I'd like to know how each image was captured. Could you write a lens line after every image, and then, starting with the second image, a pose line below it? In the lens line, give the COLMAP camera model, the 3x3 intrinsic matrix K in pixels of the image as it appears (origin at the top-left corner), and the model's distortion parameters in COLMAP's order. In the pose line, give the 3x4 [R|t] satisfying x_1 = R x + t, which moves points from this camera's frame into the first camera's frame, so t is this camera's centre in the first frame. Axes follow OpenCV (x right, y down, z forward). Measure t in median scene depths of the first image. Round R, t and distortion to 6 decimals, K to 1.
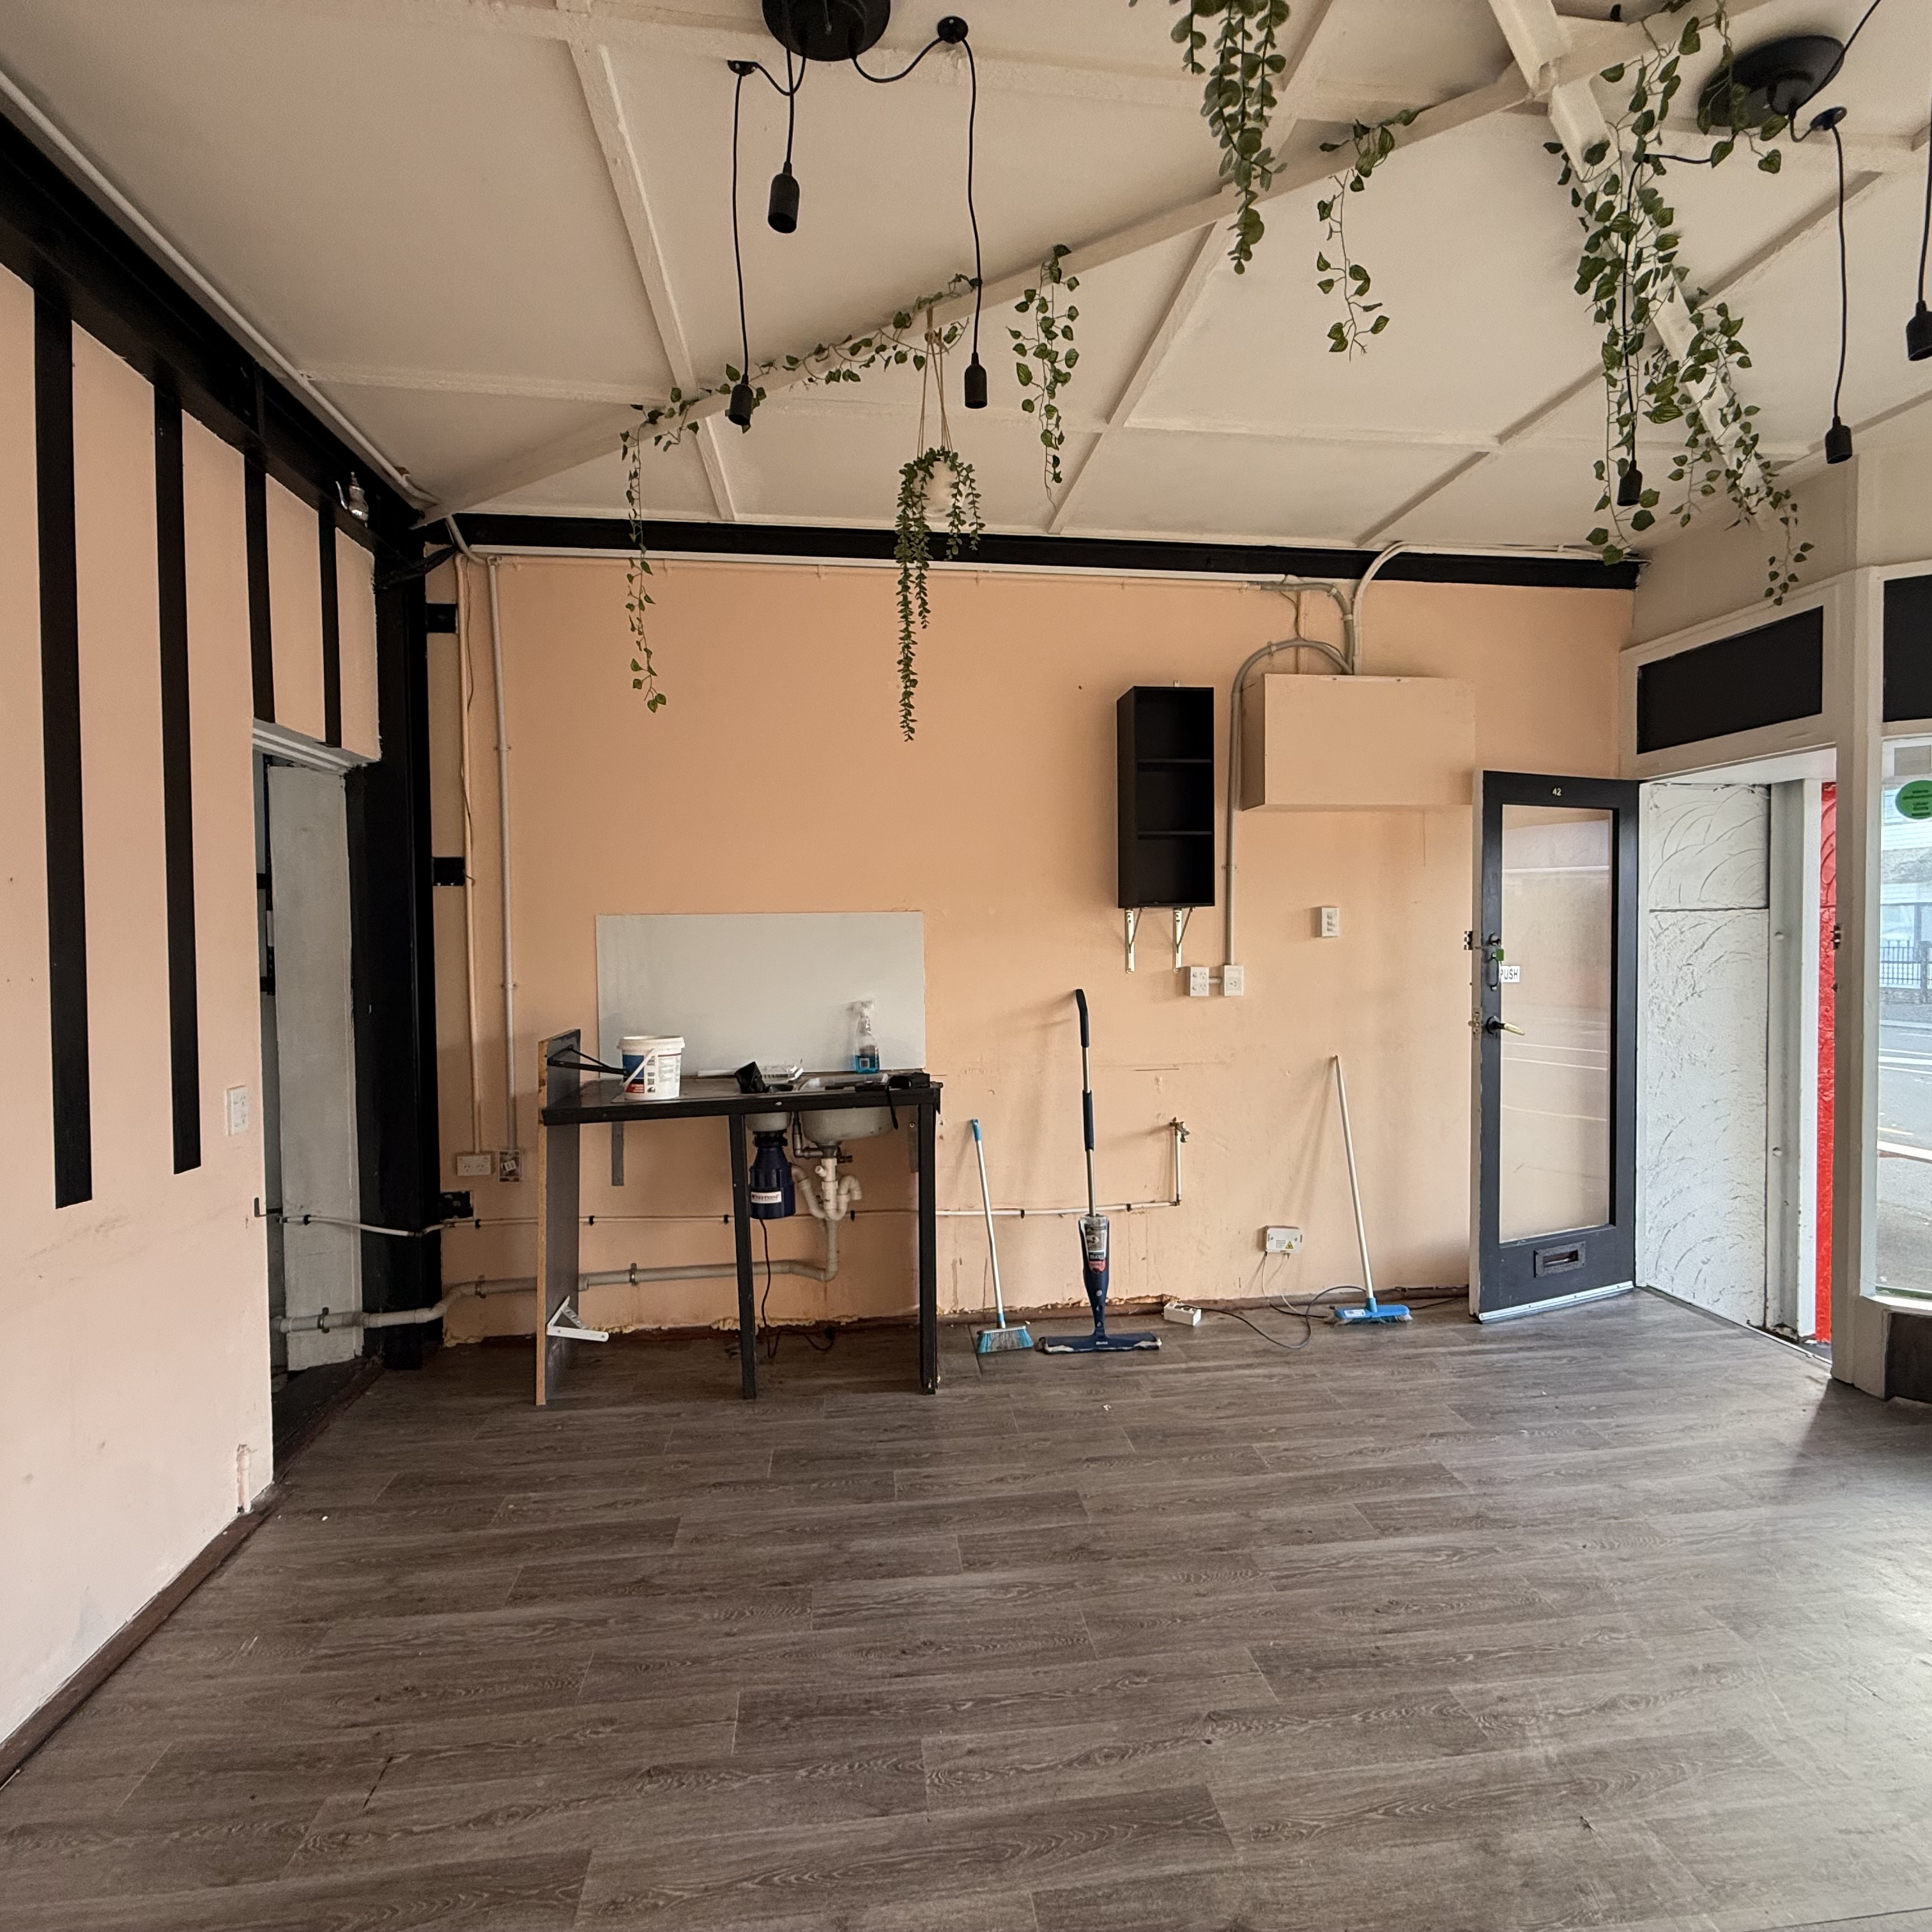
lens RADIAL K [[1023.1, 0, 960.0], [0, 1023.1, 969.2], [0, 0, 1]] dist [0.001013, 0.000807]
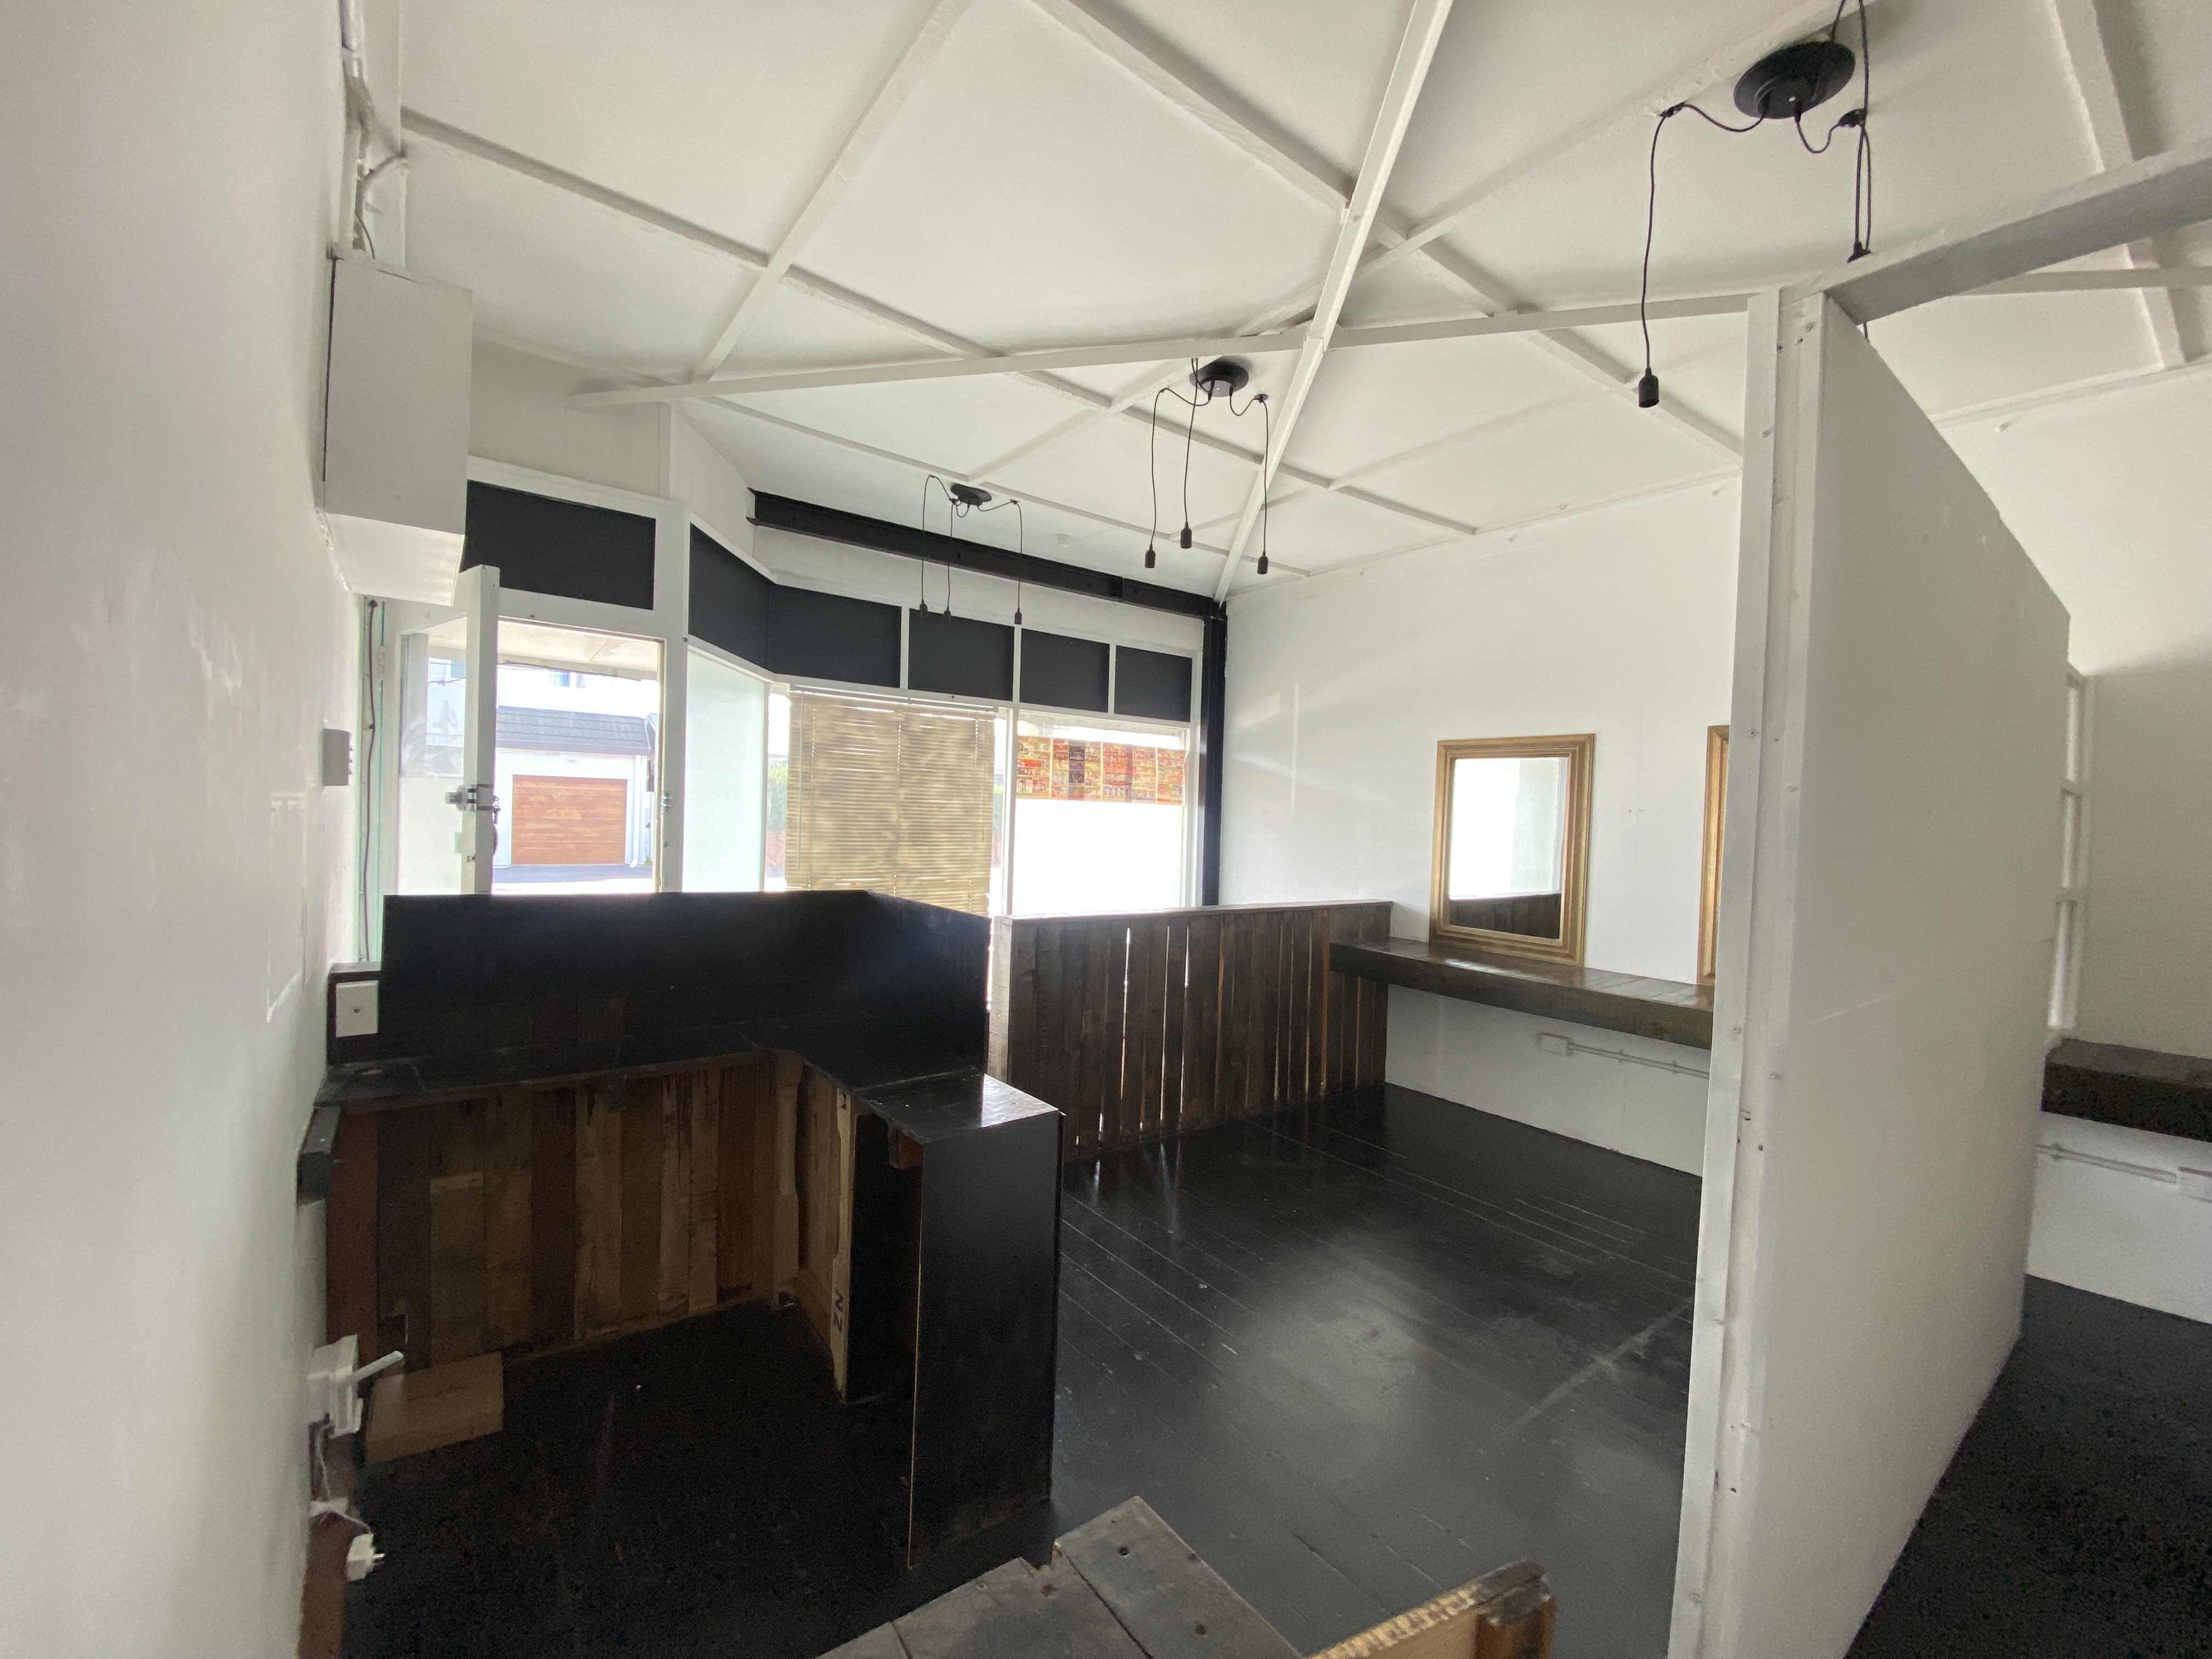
lens RADIAL K [[909.7, 0, 1114.5], [0, 909.7, 840.2], [0, 0, 1]] dist [0.016156, -0.000075]
pose [[-0.514022, -0.030237, 0.857244, -0.291750], [-0.004104, 0.999454, 0.032792, -0.022092], [-0.857767, 0.013338, -0.513865, 0.969422]]
